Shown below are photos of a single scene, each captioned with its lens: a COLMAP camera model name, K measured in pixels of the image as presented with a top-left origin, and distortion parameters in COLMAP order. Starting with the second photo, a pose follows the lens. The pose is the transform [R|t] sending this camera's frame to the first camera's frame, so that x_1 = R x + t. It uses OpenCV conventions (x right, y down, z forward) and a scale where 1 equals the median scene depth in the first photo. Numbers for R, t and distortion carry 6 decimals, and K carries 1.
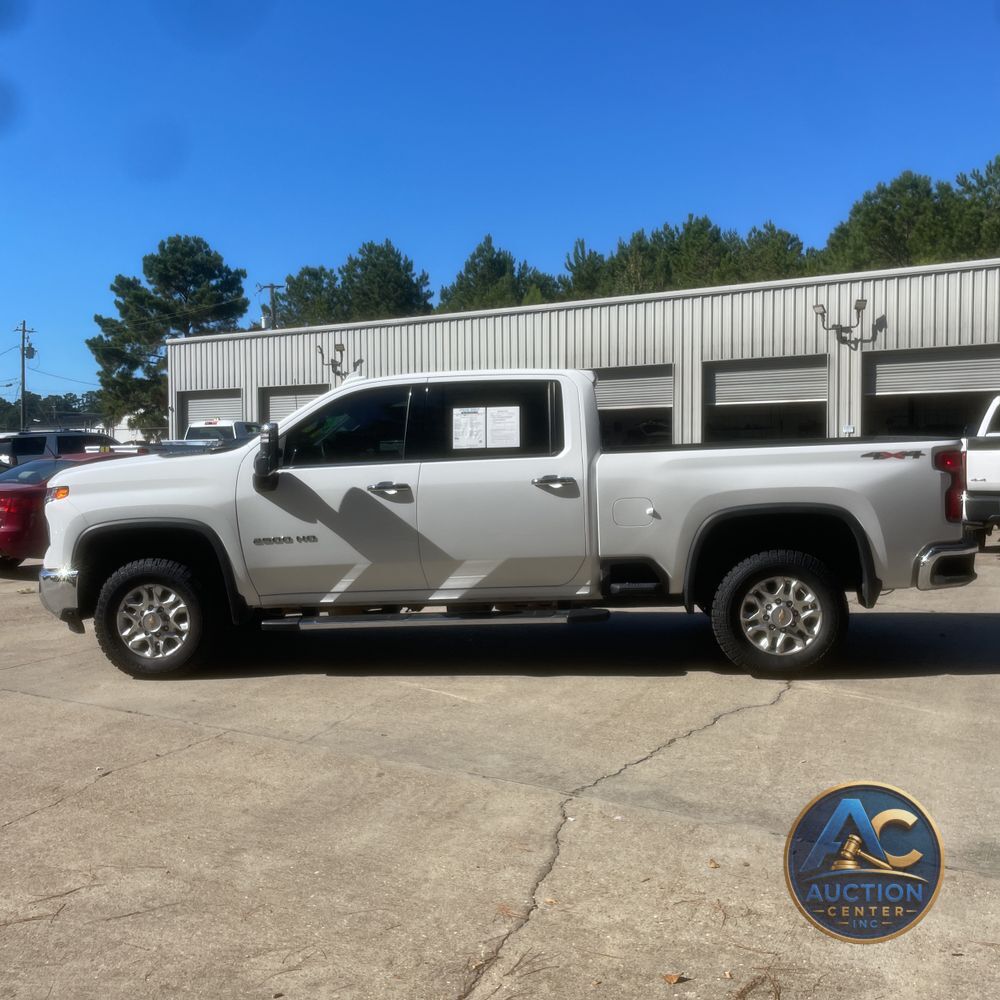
lens RADIAL K [[1022.1, 0, 500.9], [0, 1022.1, 504.9], [0, 0, 1]] dist [0.045286, 0.000000]
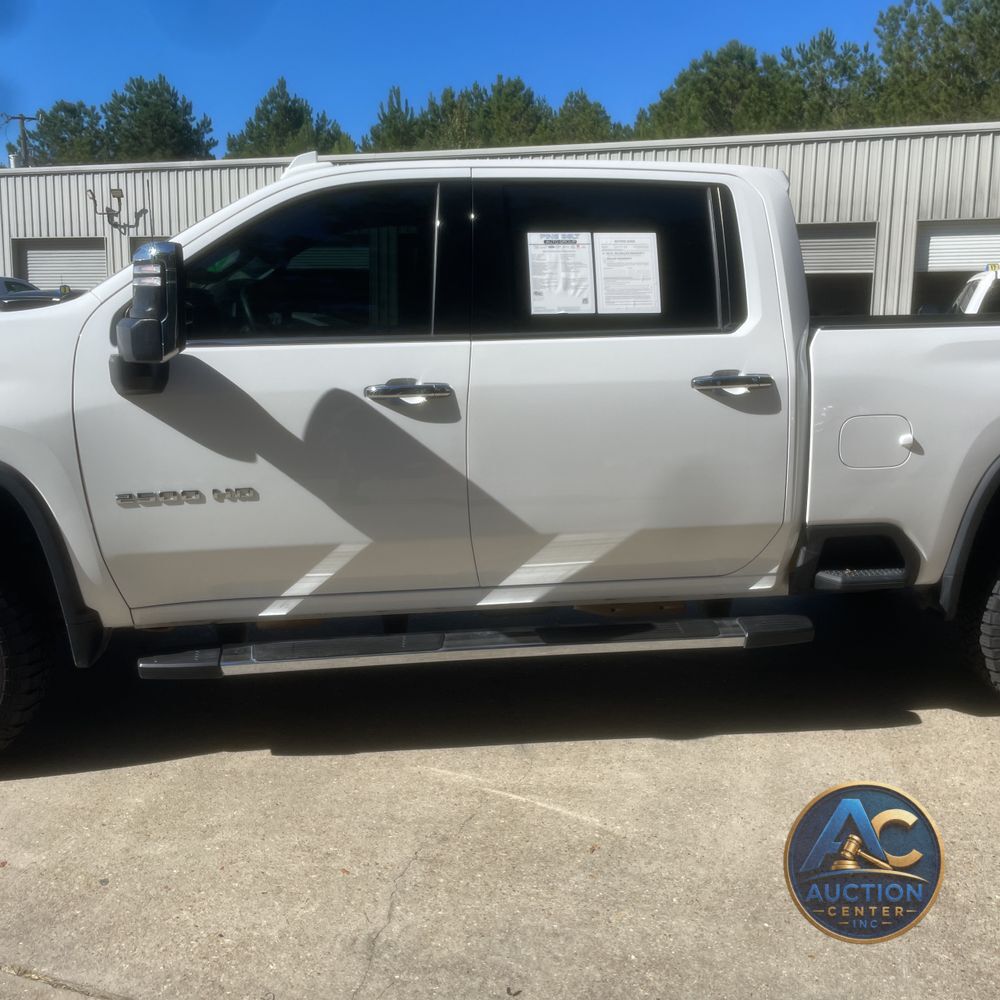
lens RADIAL K [[1022.1, 0, 520.1], [0, 1022.1, 503.0], [0, 0, 1]] dist [0.045286, 0.000000]
pose [[0.975113, -0.013835, 0.221276, -0.023463], [-0.011936, 0.993328, 0.114704, -0.002826], [-0.221387, -0.114491, 0.968442, 0.070726]]
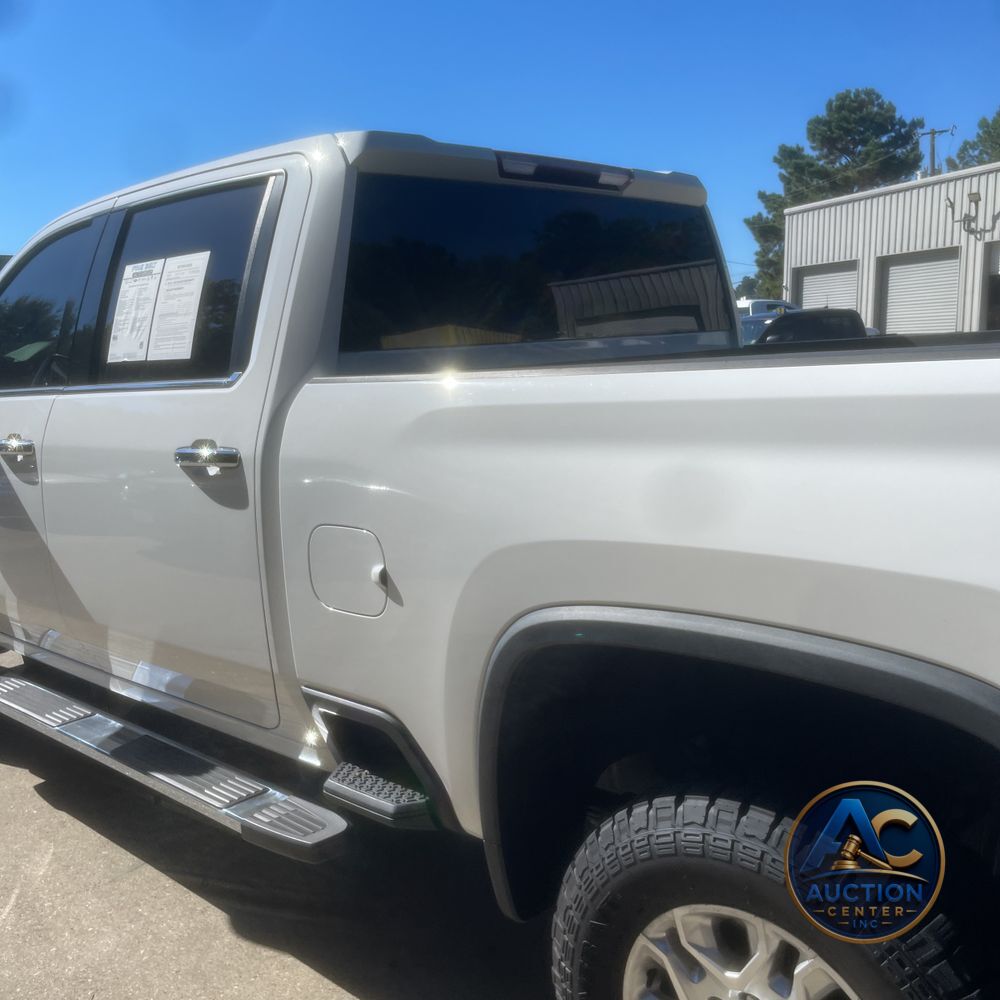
lens RADIAL K [[1022.1, 0, 495.8], [0, 1022.1, 521.7], [0, 0, 1]] dist [0.045286, 0.000000]
pose [[0.792957, 0.097606, -0.601408, 0.049005], [-0.018502, 0.990487, 0.136357, -0.007182], [0.608996, -0.096998, 0.787220, 0.106698]]
